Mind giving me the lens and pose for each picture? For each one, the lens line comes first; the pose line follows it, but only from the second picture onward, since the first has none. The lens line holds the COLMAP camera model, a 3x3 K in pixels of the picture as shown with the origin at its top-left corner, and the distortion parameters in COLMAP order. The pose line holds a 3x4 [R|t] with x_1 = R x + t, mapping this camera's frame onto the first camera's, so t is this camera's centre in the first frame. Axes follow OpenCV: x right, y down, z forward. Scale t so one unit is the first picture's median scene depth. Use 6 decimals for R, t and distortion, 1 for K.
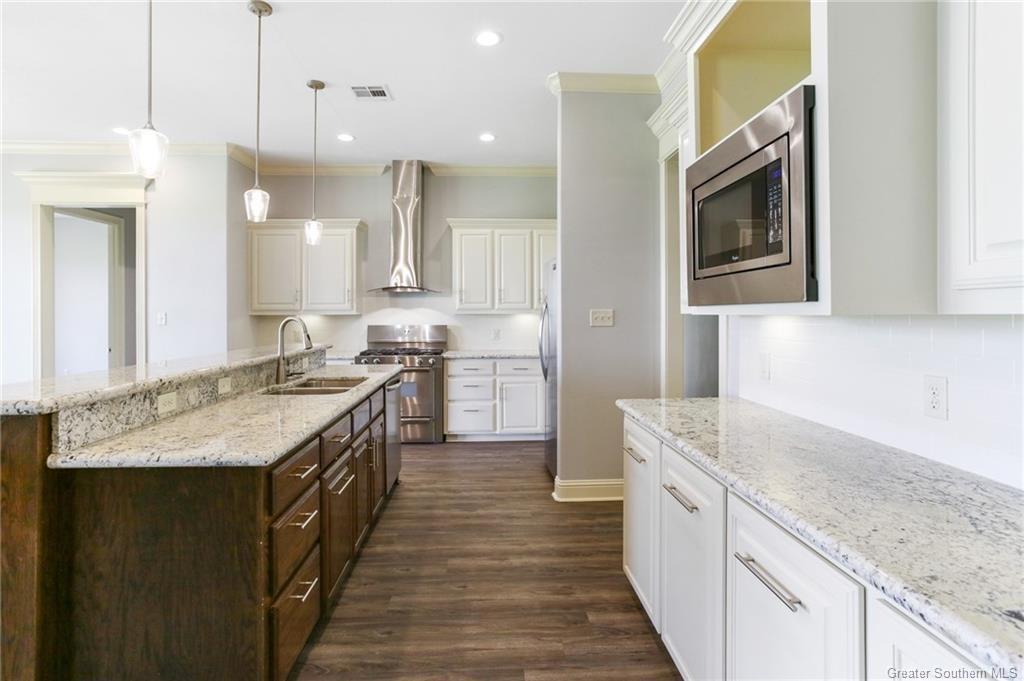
lens RADIAL K [[515.0, 0, 510.1], [0, 515.0, 316.6], [0, 0, 1]] dist [-0.012057, 0.000289]
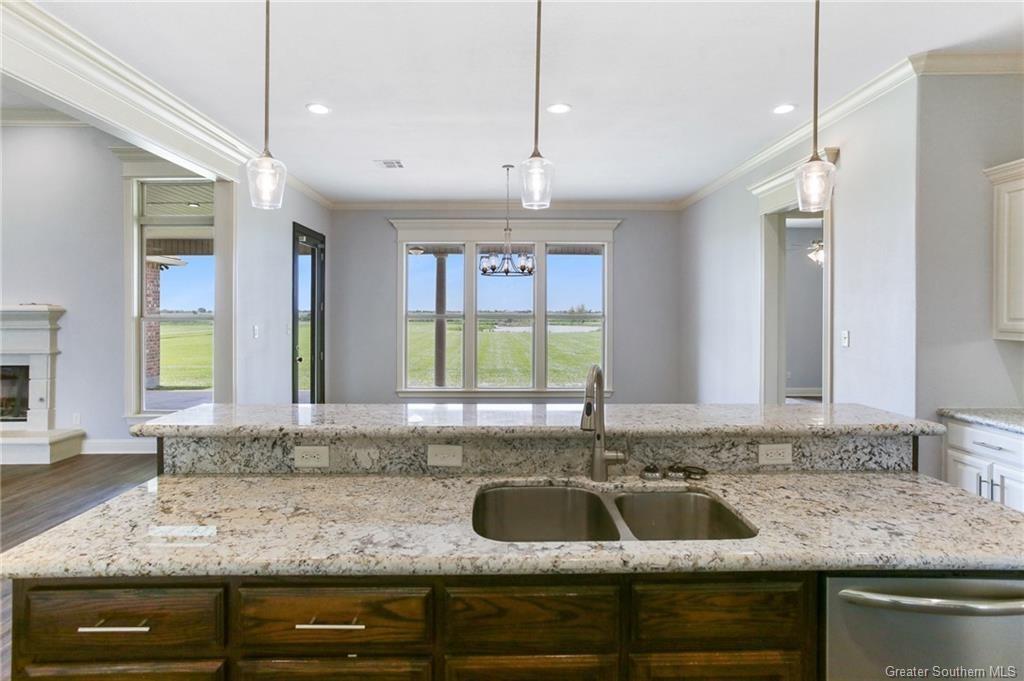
lens RADIAL K [[515.0, 0, 510.1], [0, 515.0, 316.6], [0, 0, 1]] dist [-0.012057, 0.000289]
pose [[-0.044222, 0.016196, -0.998890, 0.212400], [-0.008214, 0.999829, 0.016575, -0.098171], [0.998988, 0.008938, -0.044081, 1.502219]]
